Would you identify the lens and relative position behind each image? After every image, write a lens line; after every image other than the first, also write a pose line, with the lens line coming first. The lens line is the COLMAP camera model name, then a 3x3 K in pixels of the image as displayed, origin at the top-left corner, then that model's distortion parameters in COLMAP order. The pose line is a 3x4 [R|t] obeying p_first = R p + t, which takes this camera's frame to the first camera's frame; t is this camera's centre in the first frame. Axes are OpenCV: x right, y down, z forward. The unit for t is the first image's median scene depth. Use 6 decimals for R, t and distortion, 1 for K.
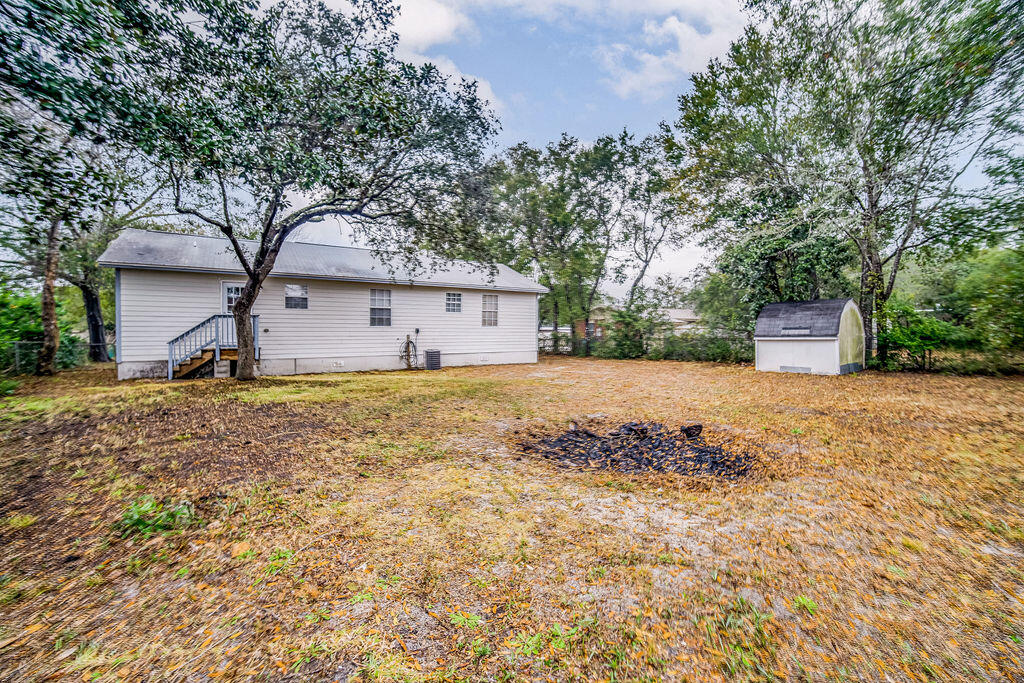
lens RADIAL K [[447.7, 0, 511.6], [0, 447.7, 346.2], [0, 0, 1]] dist [0.000103, 0.004909]
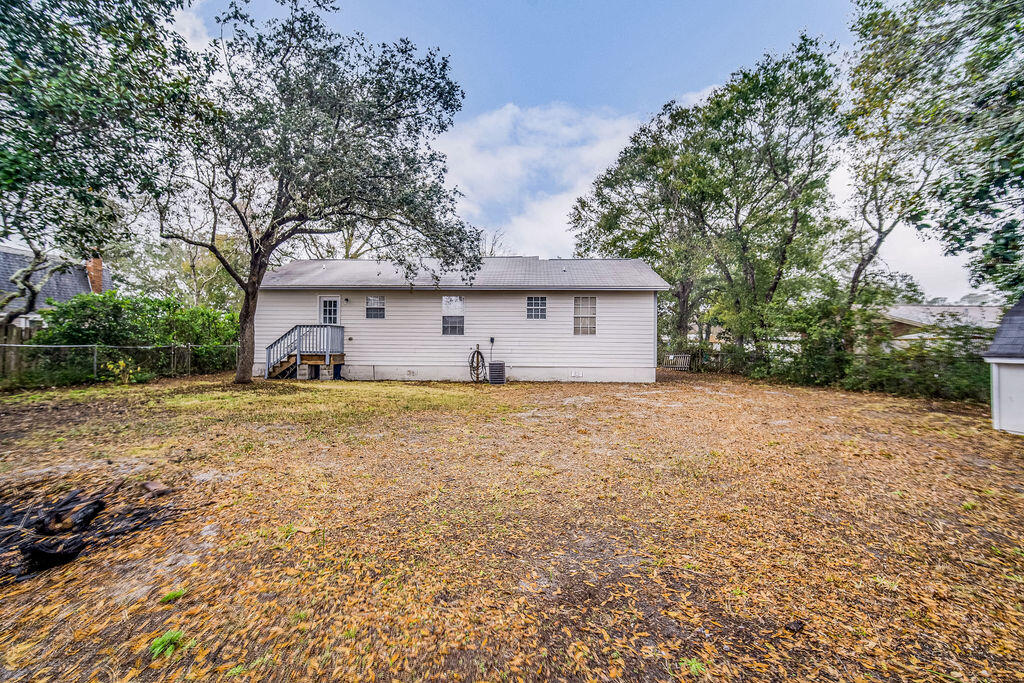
lens RADIAL K [[447.7, 0, 511.6], [0, 447.7, 346.2], [0, 0, 1]] dist [0.000103, 0.004909]
pose [[0.821015, 0.013595, -0.570745, 0.355699], [-0.026096, 0.999565, -0.013728, -0.010736], [0.570310, 0.026165, 0.821012, 0.285777]]
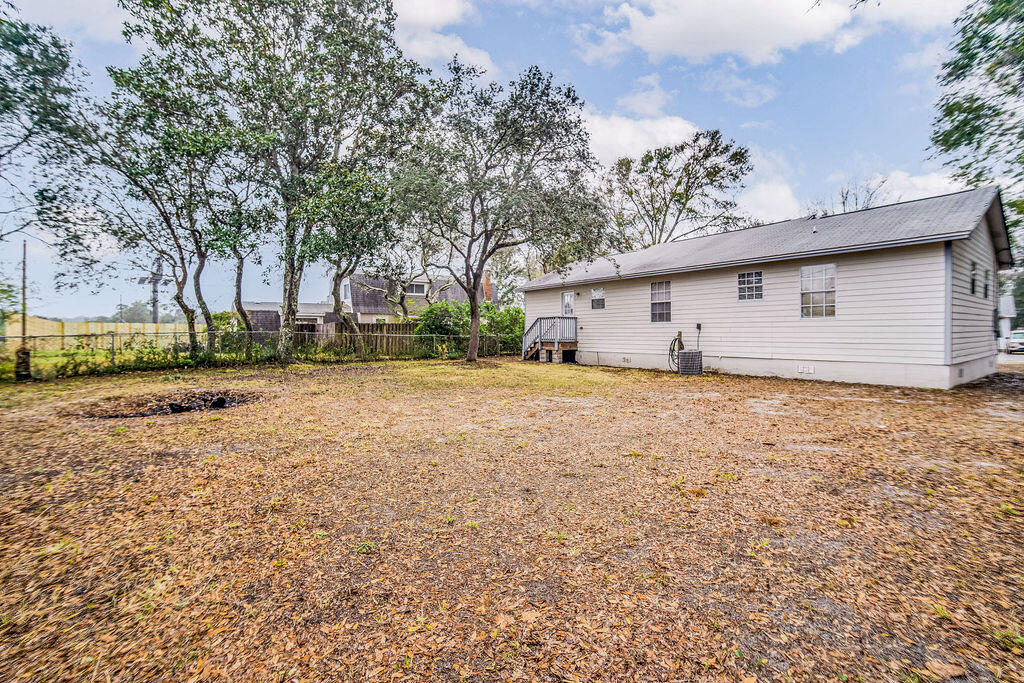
lens RADIAL K [[447.7, 0, 511.6], [0, 447.7, 346.2], [0, 0, 1]] dist [0.000103, 0.004909]
pose [[0.109501, 0.030396, -0.993522, 0.594211], [-0.022753, 0.999347, 0.028067, -0.013471], [0.993726, 0.019533, 0.110122, 0.590374]]
